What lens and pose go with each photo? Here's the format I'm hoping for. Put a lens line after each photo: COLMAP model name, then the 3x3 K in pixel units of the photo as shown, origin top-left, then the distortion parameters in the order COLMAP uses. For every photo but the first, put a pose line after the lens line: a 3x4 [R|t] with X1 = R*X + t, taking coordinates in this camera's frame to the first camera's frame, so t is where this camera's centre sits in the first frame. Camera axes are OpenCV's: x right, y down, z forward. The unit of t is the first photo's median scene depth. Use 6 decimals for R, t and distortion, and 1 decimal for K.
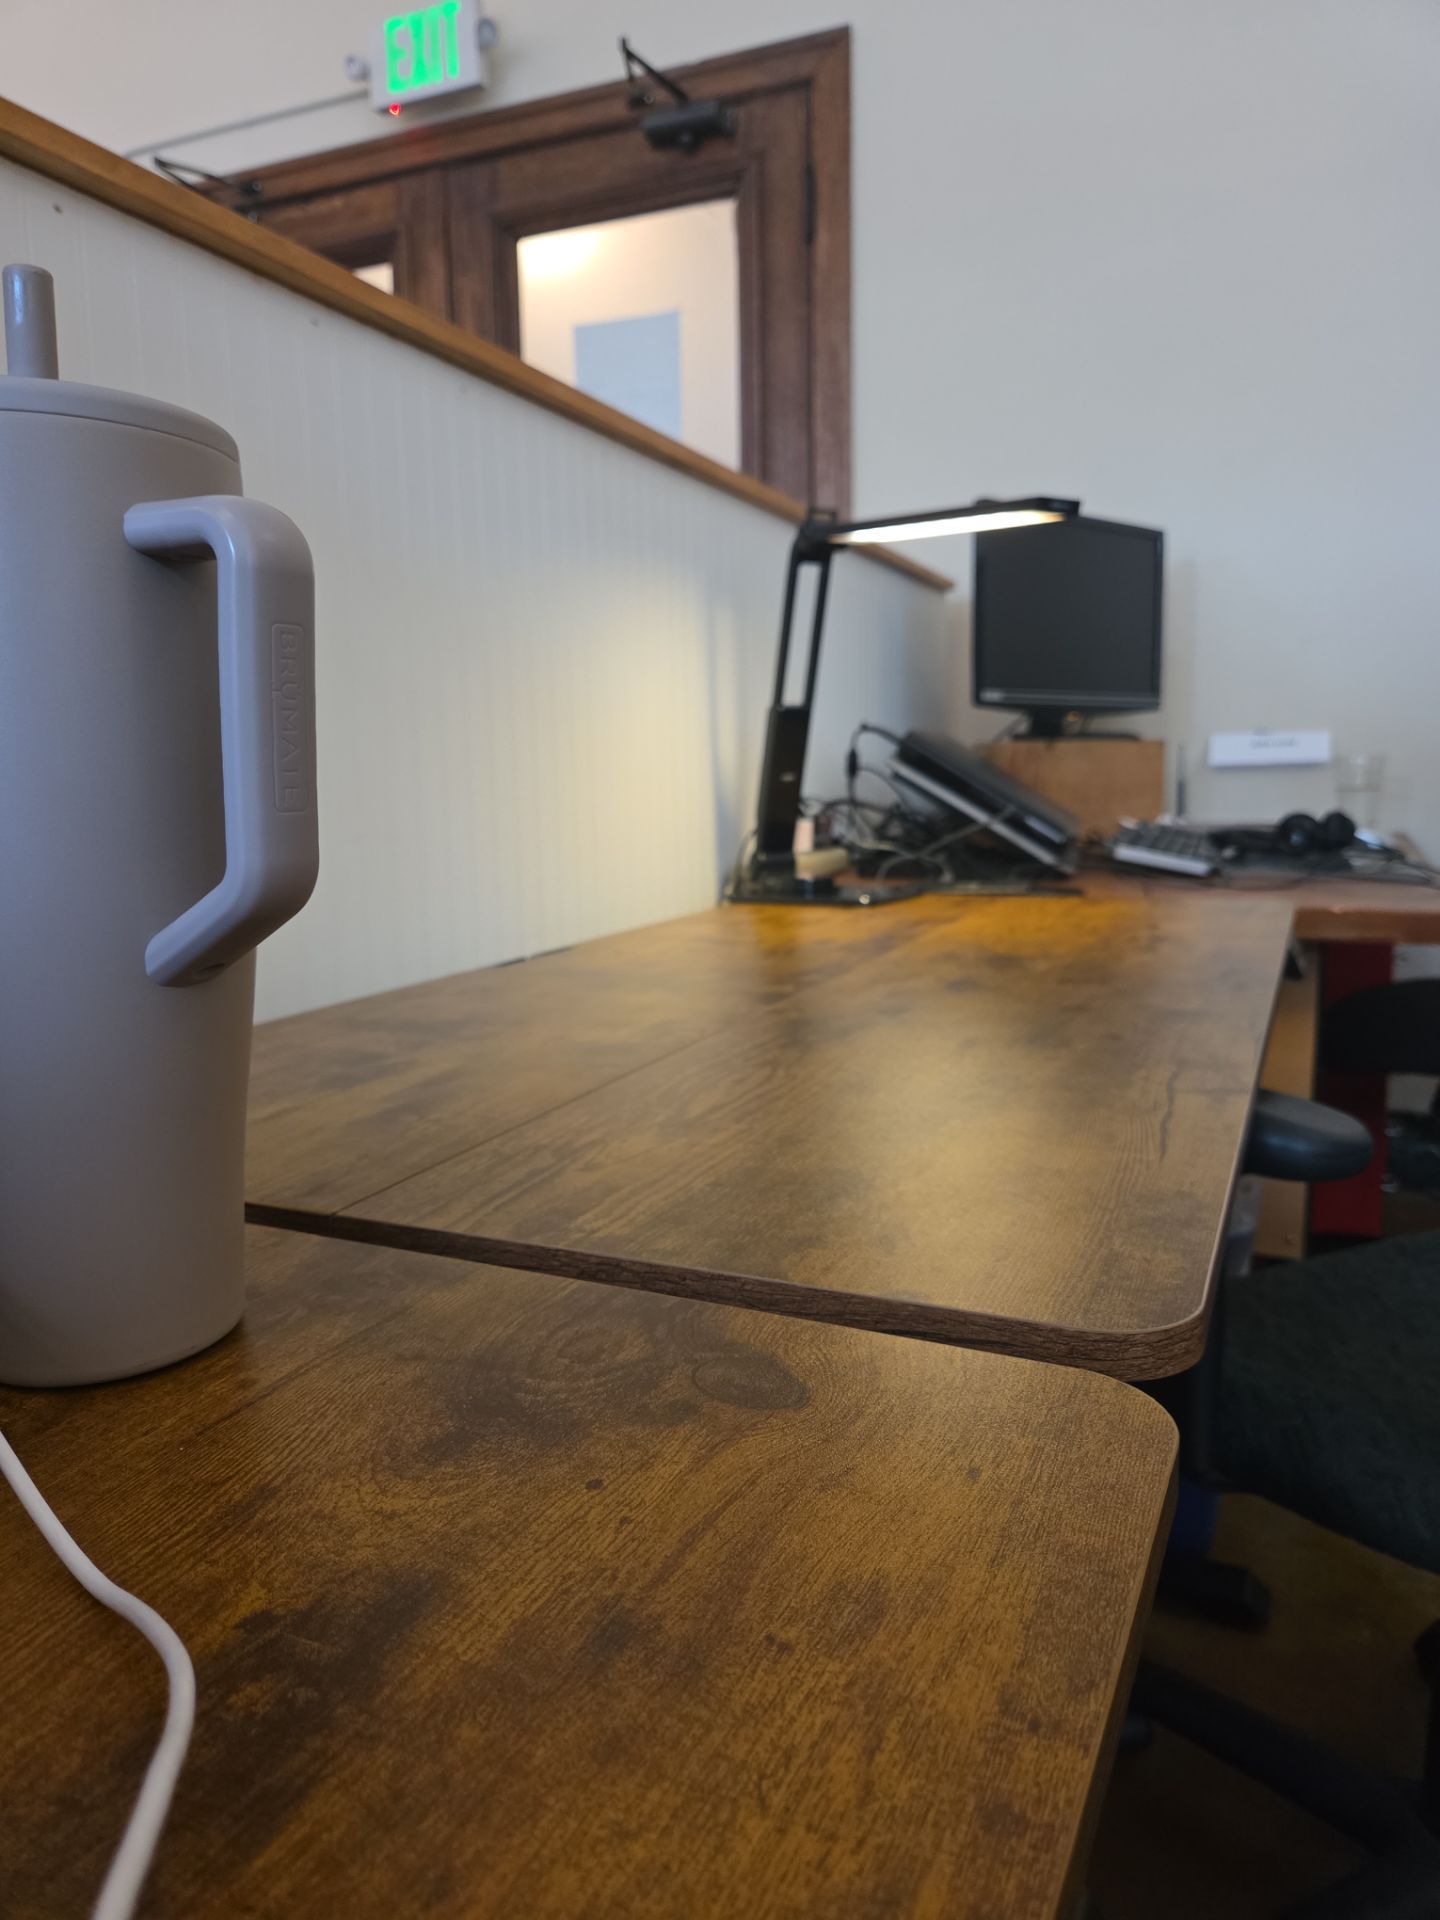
lens RADIAL K [[1304.0, 0, 699.0], [0, 1304.0, 946.9], [0, 0, 1]] dist [0.050311, -0.060543]
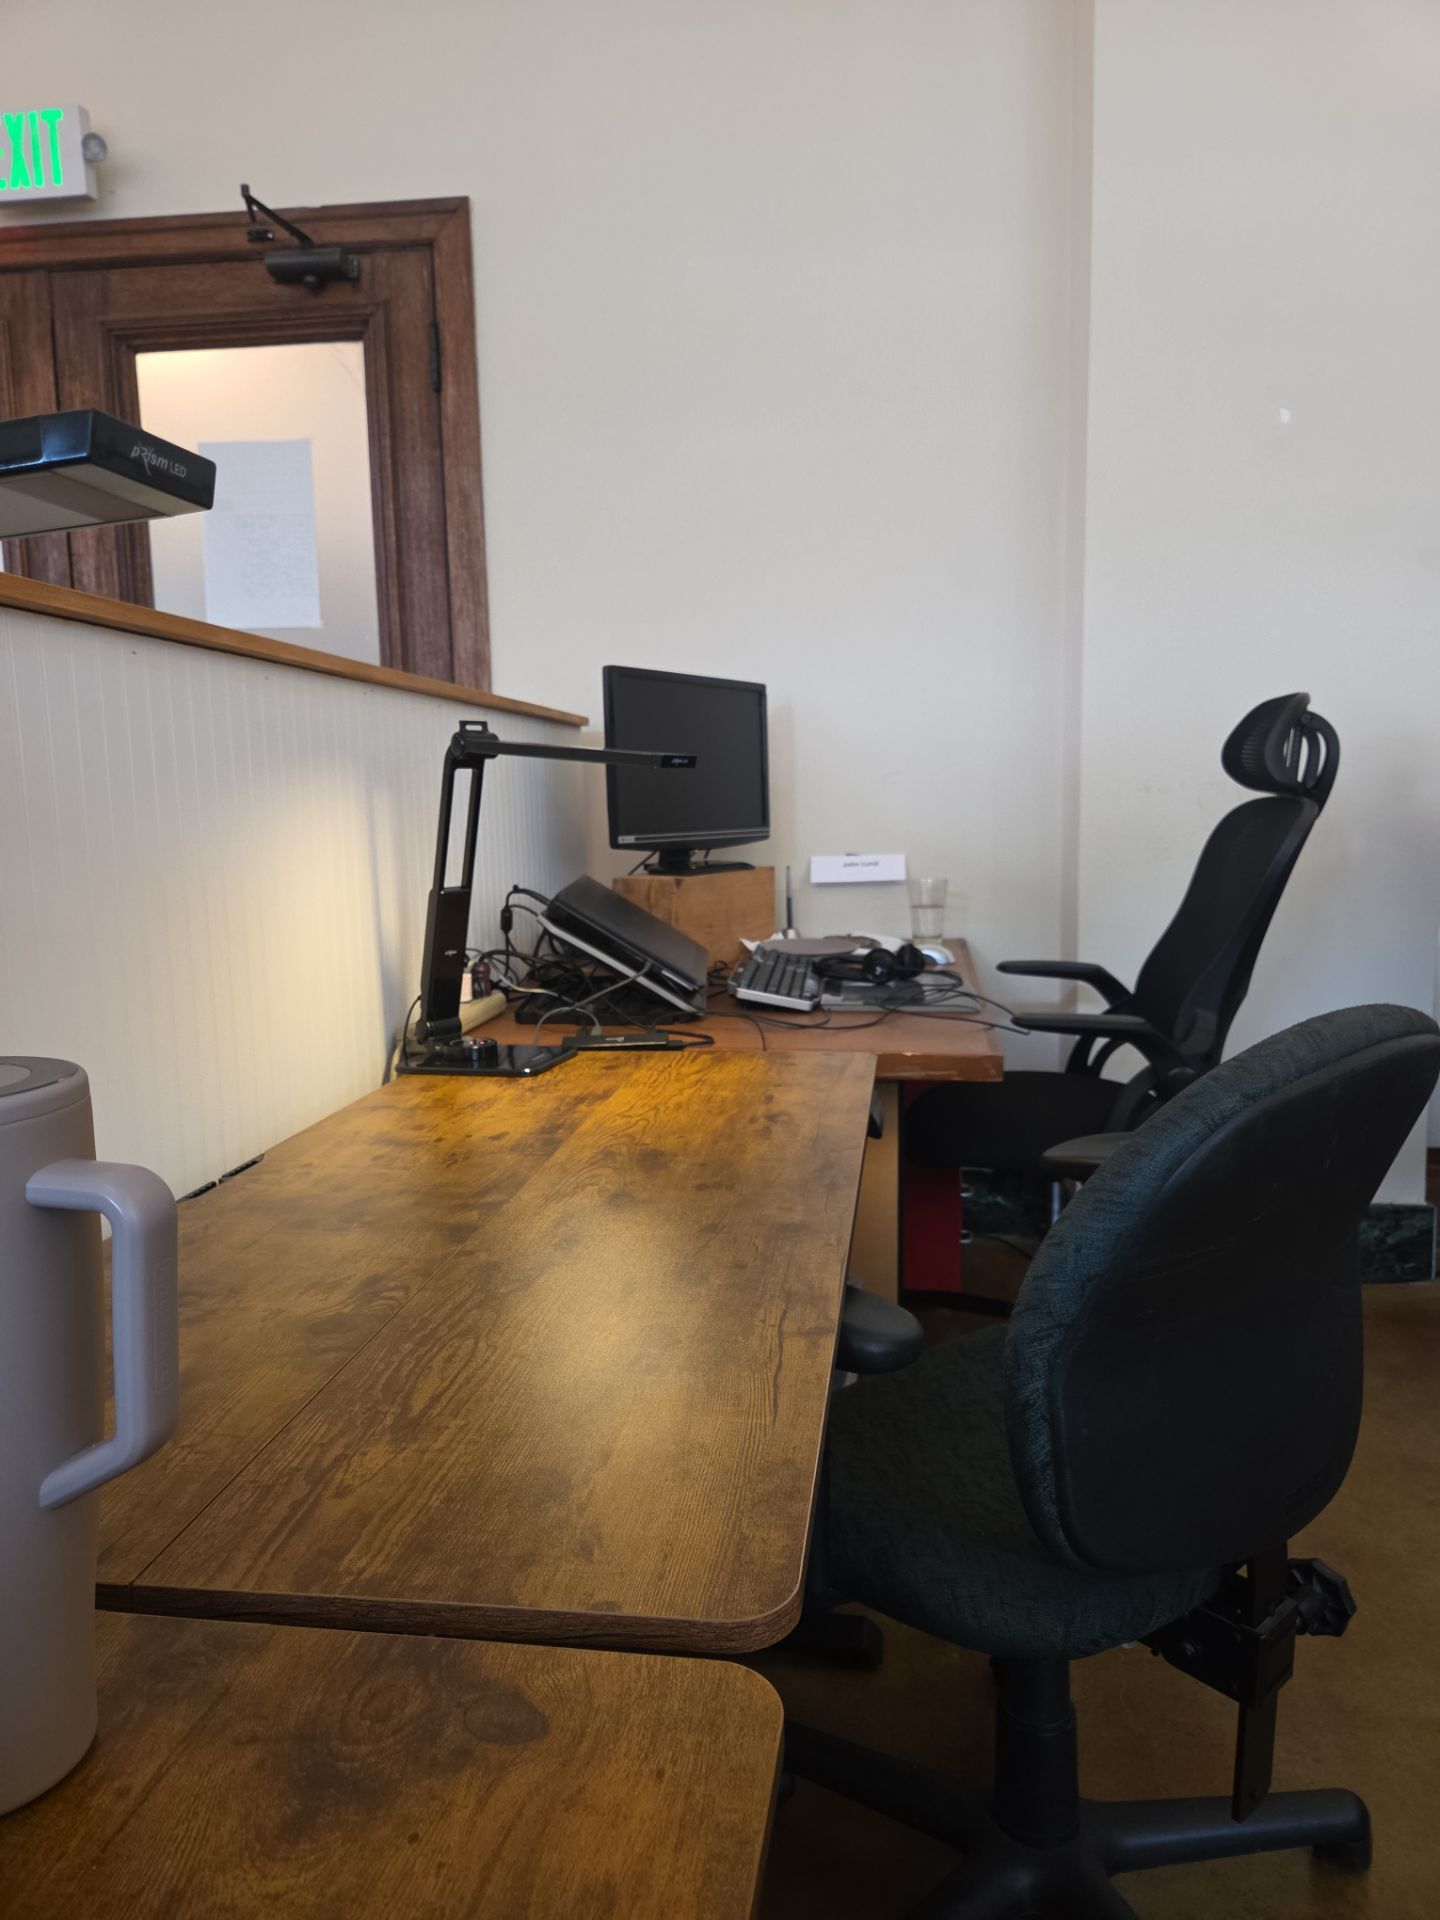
lens RADIAL K [[1284.3, 0, 722.5], [0, 1284.3, 951.4], [0, 0, 1]] dist [0.061663, -0.062902]
pose [[0.956845, -0.034773, 0.288510, -0.105586], [0.041770, 0.998963, -0.018129, -0.430691], [-0.287580, 0.029398, 0.957305, -0.423101]]
